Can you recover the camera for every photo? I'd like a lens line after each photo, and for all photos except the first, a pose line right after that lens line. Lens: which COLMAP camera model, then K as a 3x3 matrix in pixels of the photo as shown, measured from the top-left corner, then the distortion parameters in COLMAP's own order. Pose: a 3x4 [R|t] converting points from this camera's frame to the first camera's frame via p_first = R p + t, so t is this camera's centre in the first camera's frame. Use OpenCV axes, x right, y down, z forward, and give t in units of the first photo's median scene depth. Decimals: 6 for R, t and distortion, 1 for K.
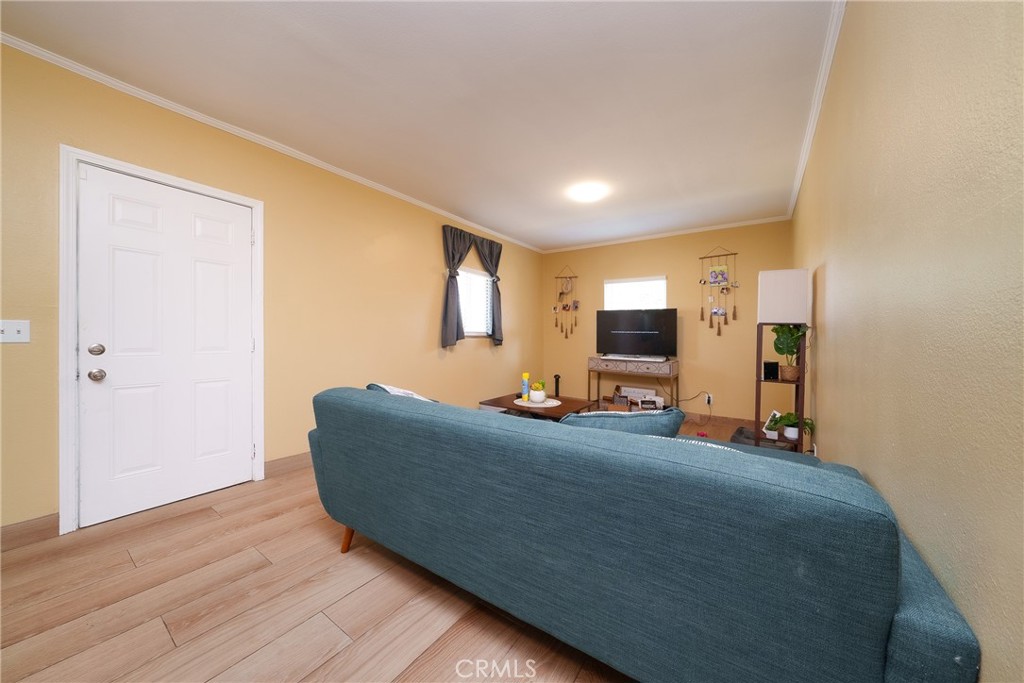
lens RADIAL K [[353.9, 0, 516.9], [0, 353.9, 336.7], [0, 0, 1]] dist [-0.003003, 0.000653]
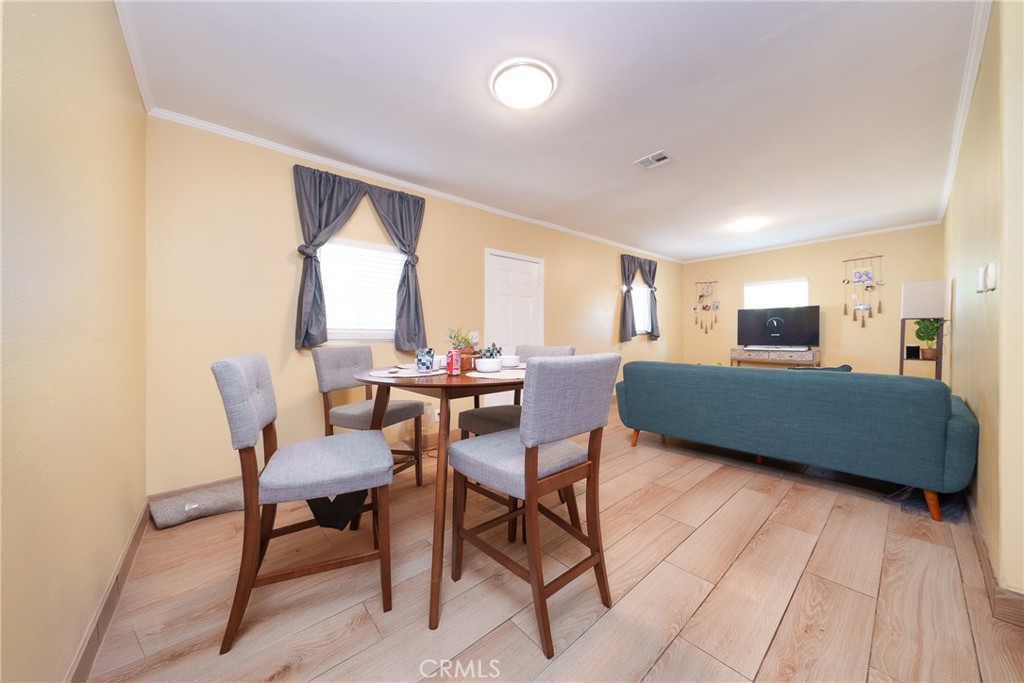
lens RADIAL K [[353.9, 0, 506.4], [0, 353.9, 347.5], [0, 0, 1]] dist [-0.003003, 0.000653]
pose [[0.966700, -0.018435, -0.255249, -0.295781], [0.027374, 0.999128, 0.031512, -0.006200], [0.254446, -0.037449, 0.966362, -0.468089]]
